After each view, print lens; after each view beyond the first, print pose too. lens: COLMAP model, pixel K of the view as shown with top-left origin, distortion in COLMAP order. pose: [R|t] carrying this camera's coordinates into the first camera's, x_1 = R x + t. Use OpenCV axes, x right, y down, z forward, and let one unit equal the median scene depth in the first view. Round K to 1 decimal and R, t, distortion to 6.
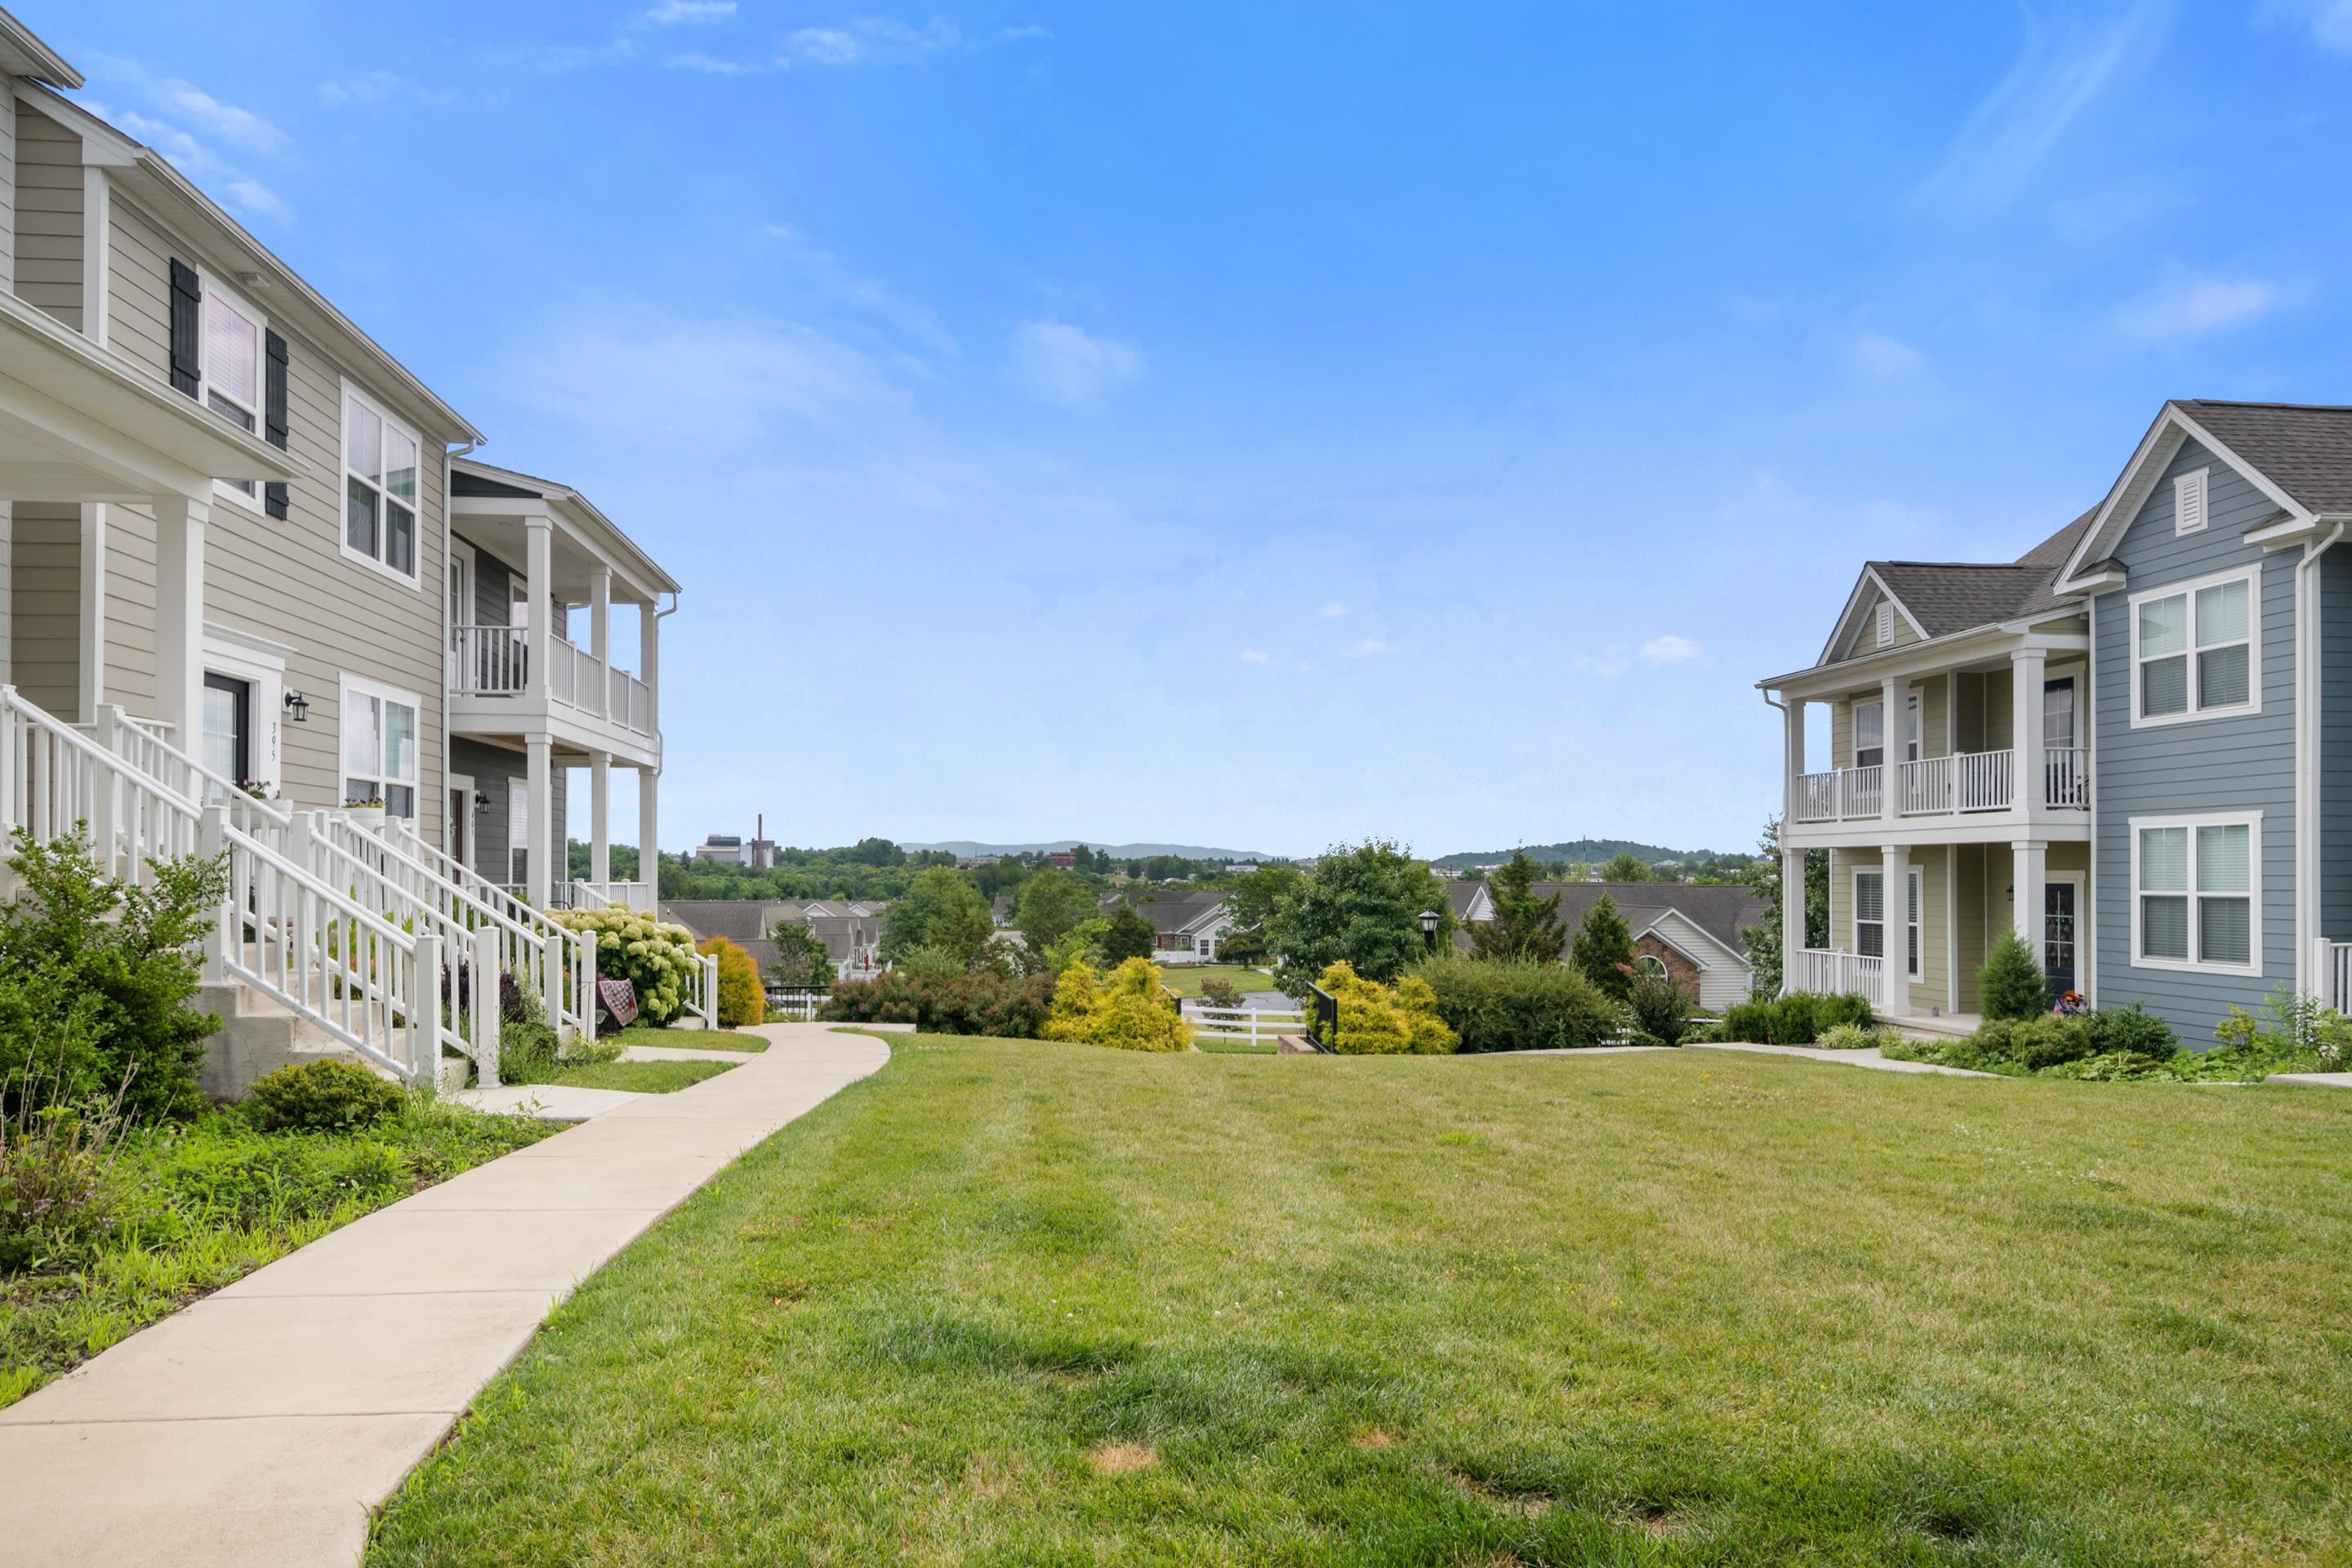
lens RADIAL K [[1342.7, 0, 1131.2], [0, 1342.7, 863.9], [0, 0, 1]] dist [-0.003234, -0.003950]
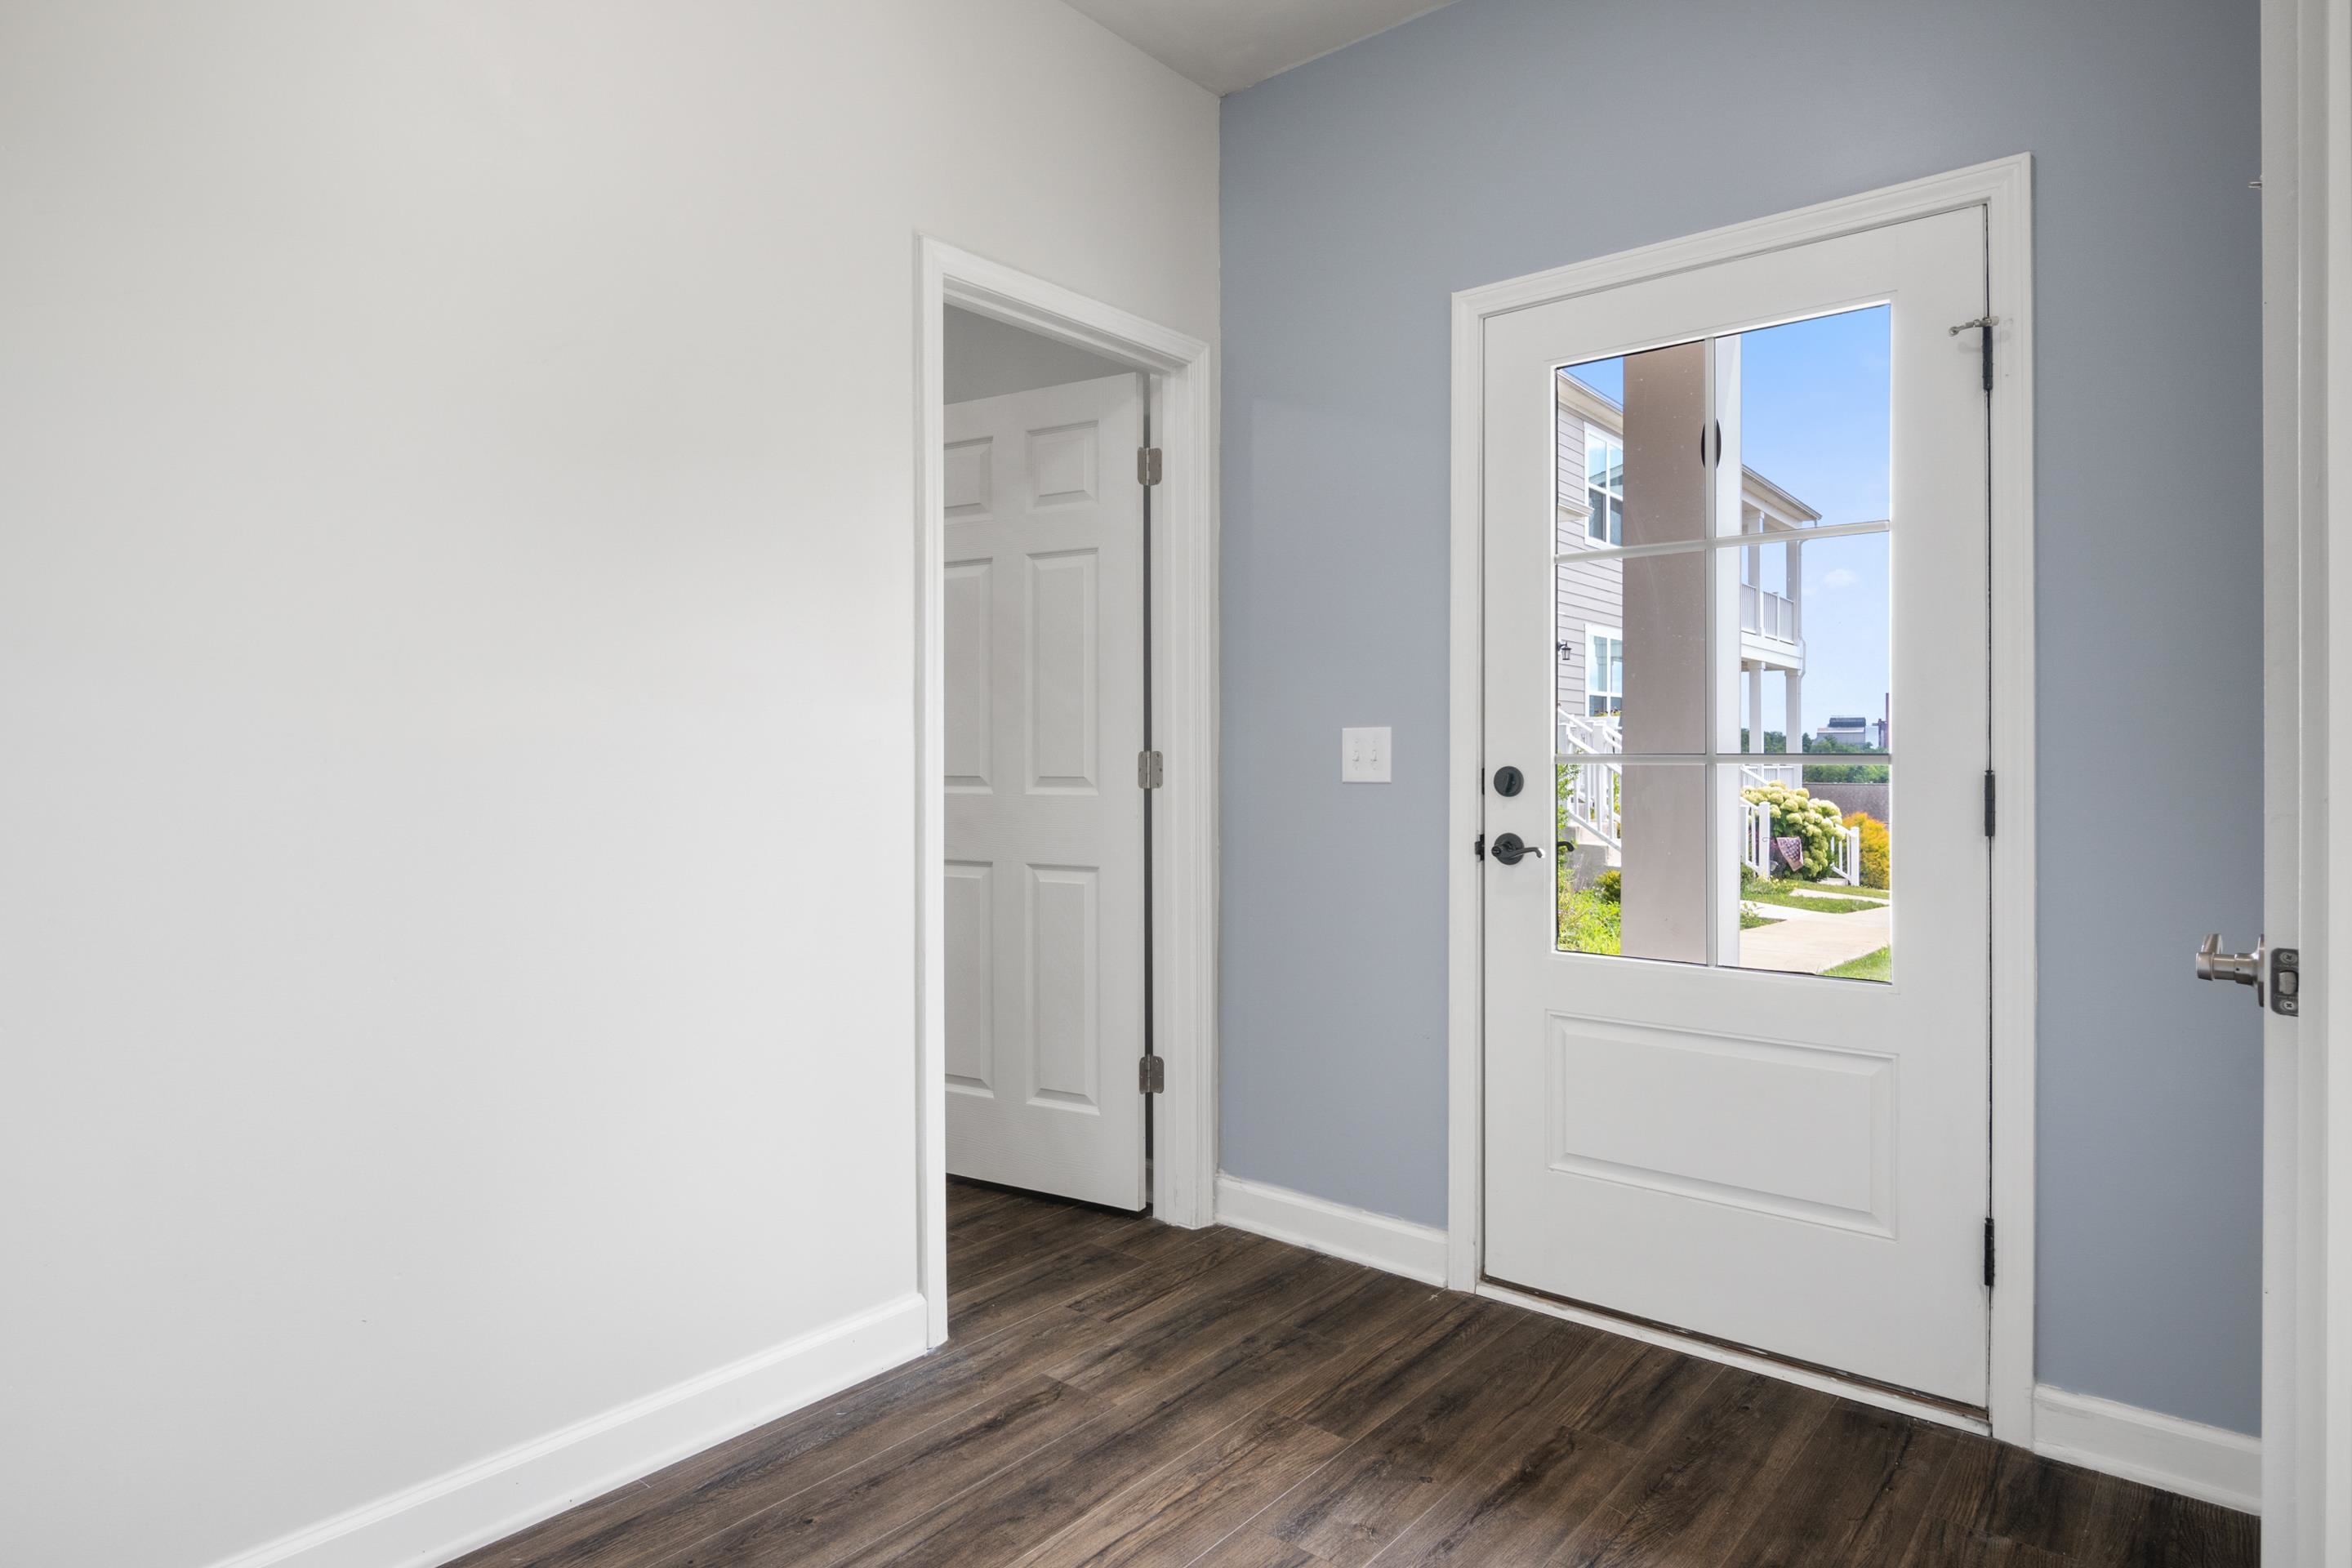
lens RADIAL K [[1342.7, 0, 1164.4], [0, 1342.7, 760.7], [0, 0, 1]] dist [-0.003234, -0.003950]
pose [[0.722233, -0.000931, -0.691649, 0.074034], [0.008677, 0.999933, 0.007714, -0.006335], [0.691595, -0.011573, 0.722193, -0.302174]]
